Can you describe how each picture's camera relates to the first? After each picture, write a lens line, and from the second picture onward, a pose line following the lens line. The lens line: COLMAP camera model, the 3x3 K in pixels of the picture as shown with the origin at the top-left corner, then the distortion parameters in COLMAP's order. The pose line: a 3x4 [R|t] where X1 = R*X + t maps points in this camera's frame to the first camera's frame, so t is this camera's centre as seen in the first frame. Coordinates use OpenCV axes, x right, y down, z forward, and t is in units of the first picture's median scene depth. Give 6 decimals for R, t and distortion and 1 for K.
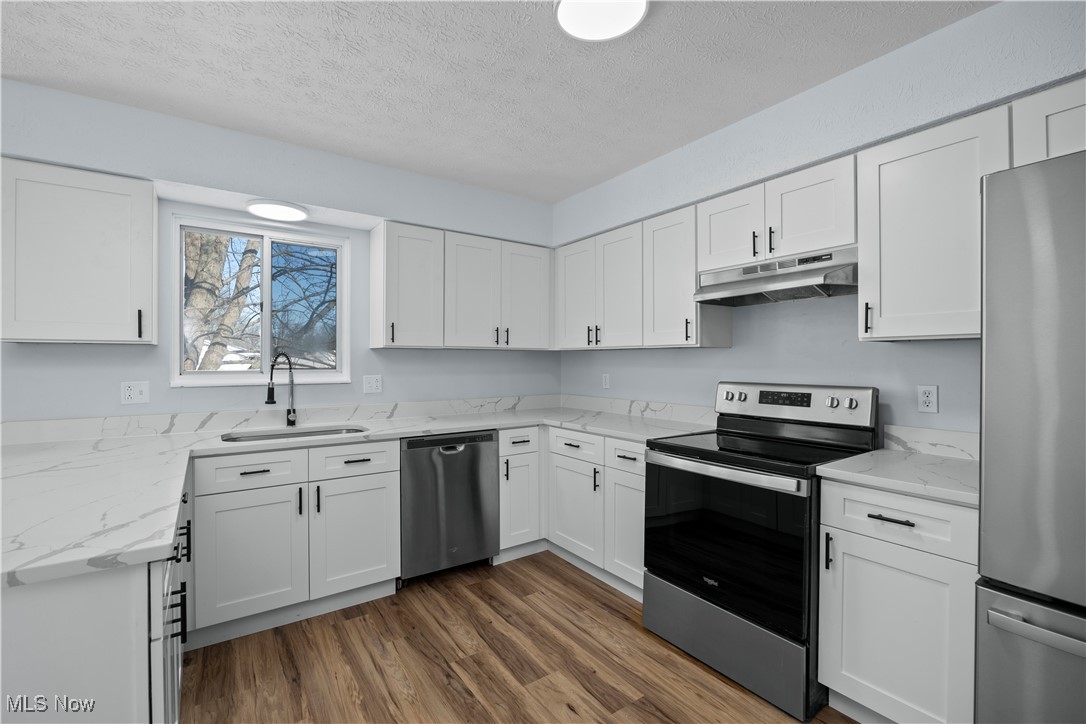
lens RADIAL K [[475.6, 0, 543.0], [0, 475.6, 362.0], [0, 0, 1]] dist [-0.015787, 0.000197]
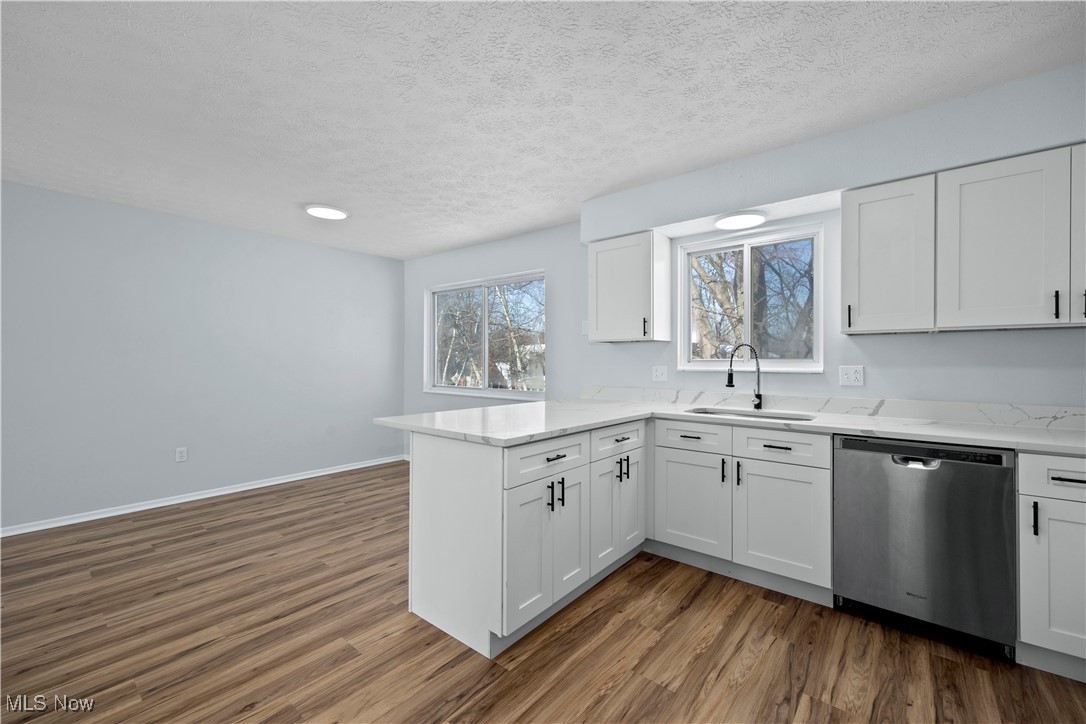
lens RADIAL K [[439.4, 0, 543.0], [0, 439.4, 362.0], [0, 0, 1]] dist [0.004959, 0.000026]
pose [[0.263279, 0.001141, -0.964719, 0.393213], [-0.004307, 0.999991, 0.000007, 0.030754], [0.964710, 0.004153, 0.263282, 0.283108]]
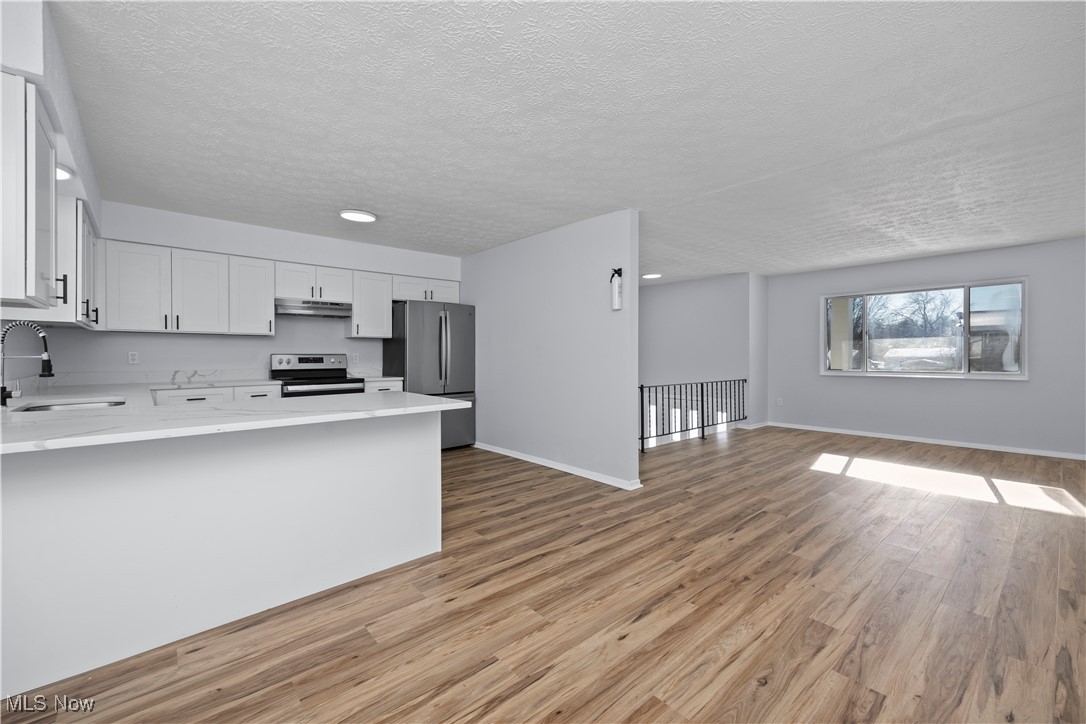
lens RADIAL K [[445.6, 0, 537.7], [0, 445.6, 361.4], [0, 0, 1]] dist [0.009441, -0.000157]
pose [[-0.095155, -0.016809, 0.995321, -1.702176], [0.000887, 0.999856, 0.016970, 0.046703], [-0.995462, 0.002497, -0.095126, 0.119575]]
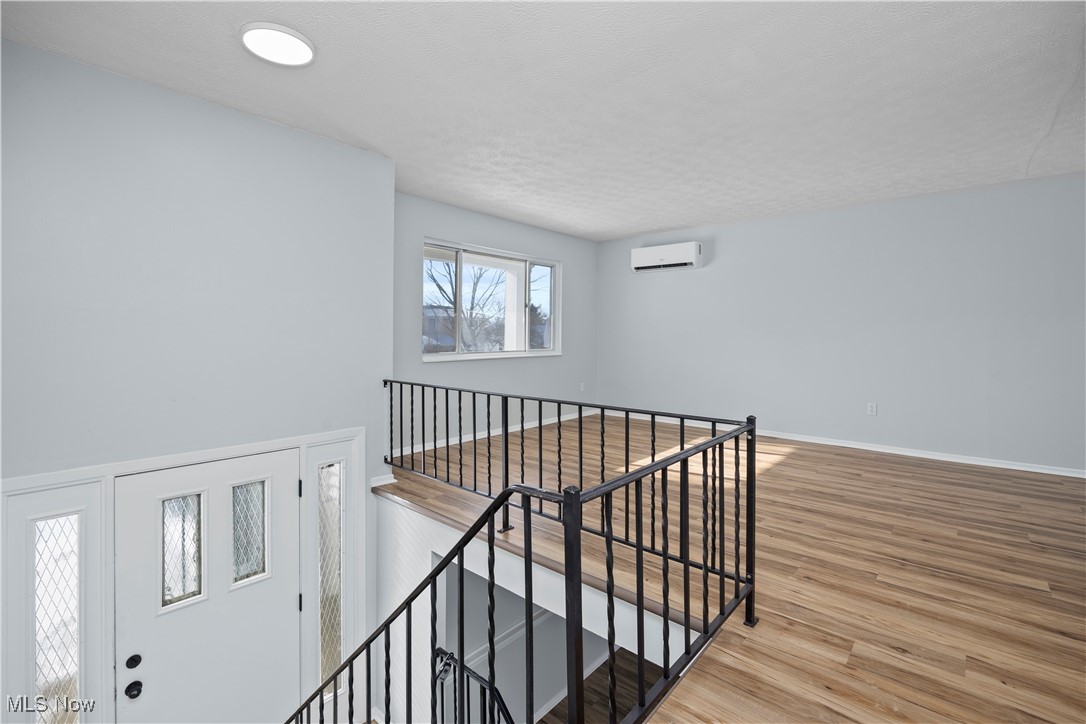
lens RADIAL K [[489.1, 0, 542.3], [0, 489.1, 335.6], [0, 0, 1]] dist [-0.018384, -0.000205]
pose [[-0.973230, -0.004260, -0.229793, 0.989203], [-0.003797, 0.999990, -0.002459, 0.077565], [0.229802, -0.001520, -0.973236, 0.077556]]
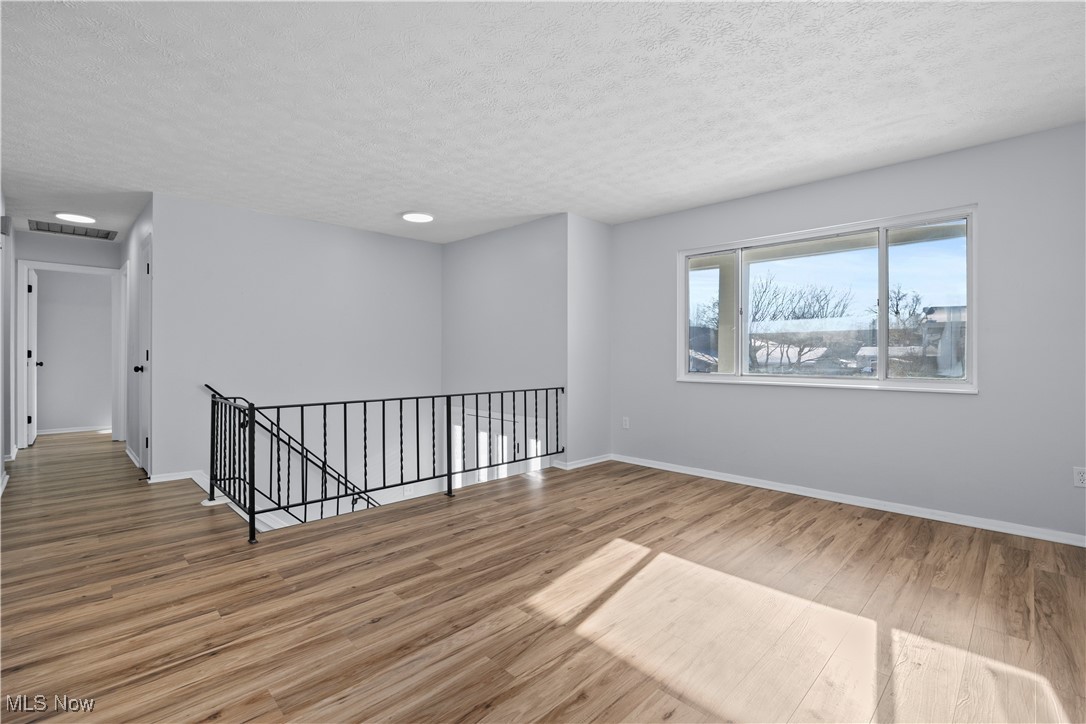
lens RADIAL K [[485.5, 0, 539.7], [0, 485.5, 357.5], [0, 0, 1]] dist [-0.018770, 0.000200]
pose [[-0.161260, -0.014810, 0.986801, -0.805735], [-0.005038, 0.999887, 0.014183, 0.070776], [-0.986899, -0.002684, -0.161317, -1.122865]]
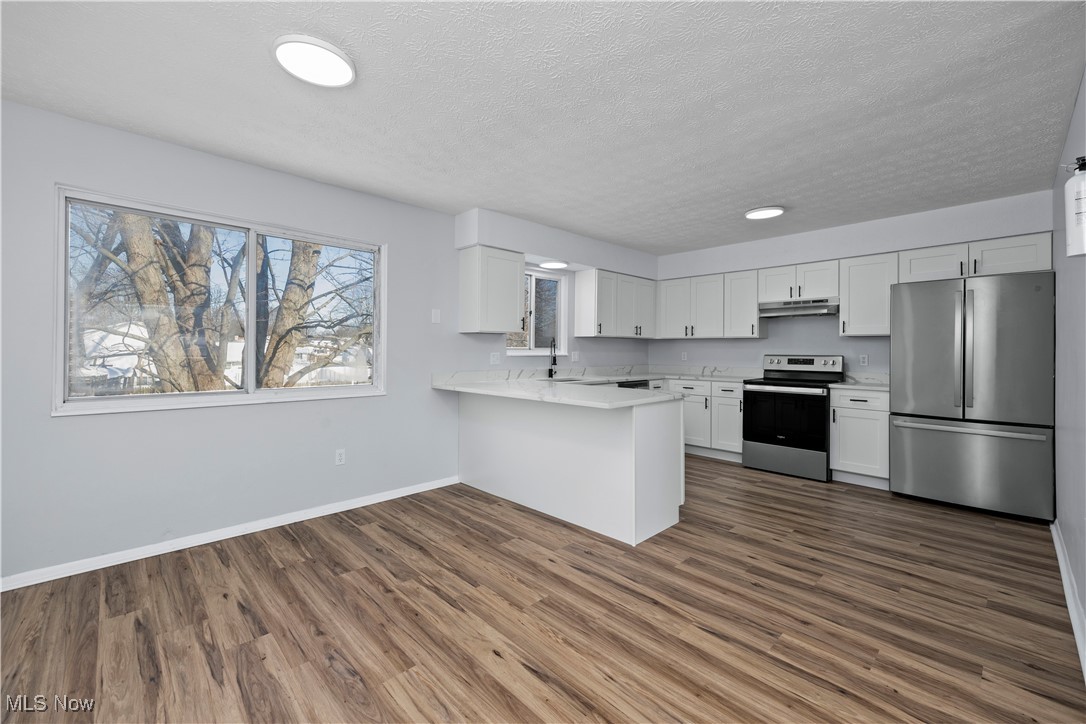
lens RADIAL K [[446.8, 0, 542.6], [0, 446.8, 348.7], [0, 0, 1]] dist [0.010000, -0.000913]
pose [[0.989105, 0.006227, 0.147080, -0.974198], [-0.005915, 0.999979, -0.002563, 0.028889], [-0.147092, 0.001665, 0.989121, -0.878145]]
